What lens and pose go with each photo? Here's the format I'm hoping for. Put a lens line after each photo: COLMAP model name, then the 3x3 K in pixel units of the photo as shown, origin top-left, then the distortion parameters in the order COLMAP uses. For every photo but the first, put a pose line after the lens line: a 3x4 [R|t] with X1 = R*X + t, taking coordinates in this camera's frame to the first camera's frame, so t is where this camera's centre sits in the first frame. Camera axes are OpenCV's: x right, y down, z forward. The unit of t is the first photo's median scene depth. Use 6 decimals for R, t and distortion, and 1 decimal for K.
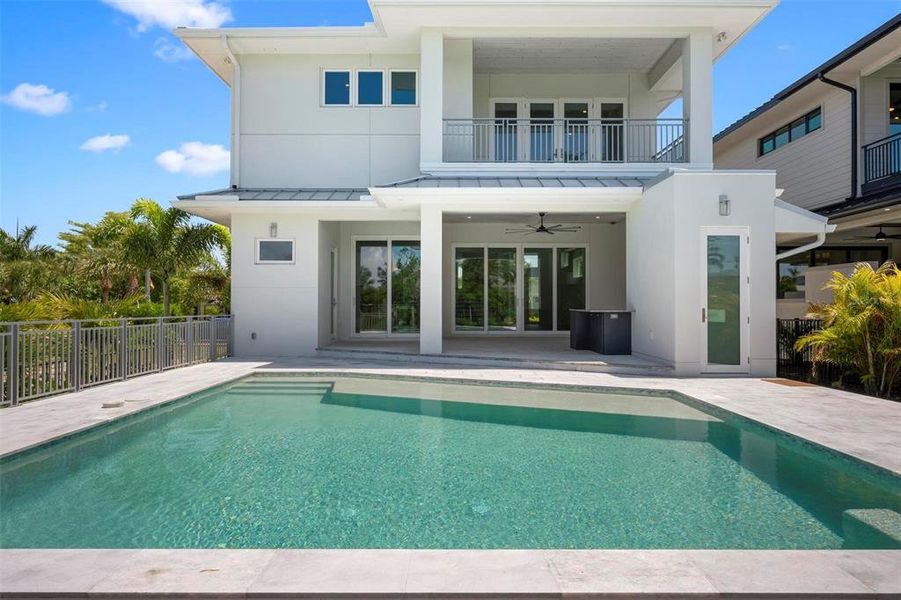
lens RADIAL K [[586.3, 0, 449.6], [0, 586.3, 302.5], [0, 0, 1]] dist [-0.010187, -0.002044]
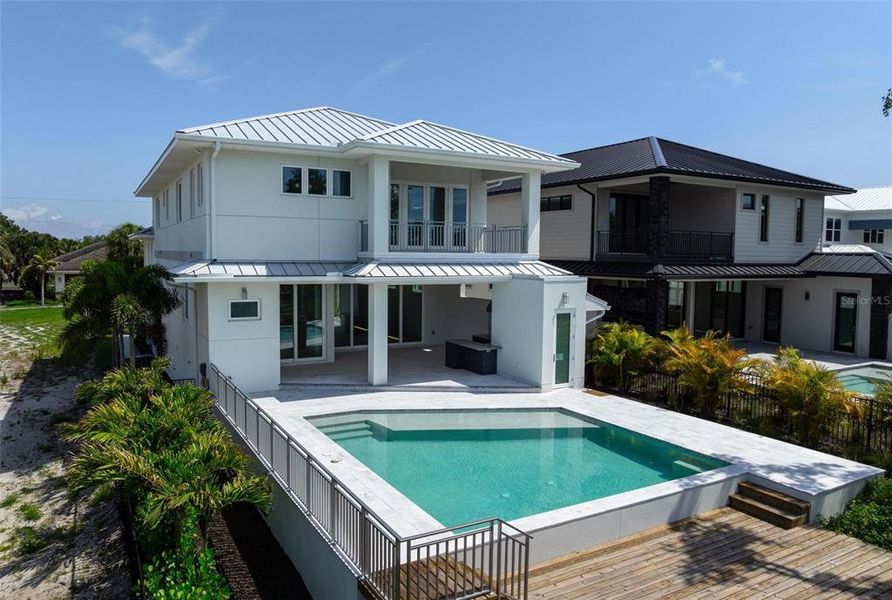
lens RADIAL K [[616.0, 0, 444.9], [0, 616.0, 298.9], [0, 0, 1]] dist [-0.017996, 0.001376]
pose [[0.871657, -0.026380, 0.489407, -0.640546], [-0.011811, 0.997130, 0.074782, -0.242436], [-0.489975, -0.070965, 0.868843, -0.388724]]
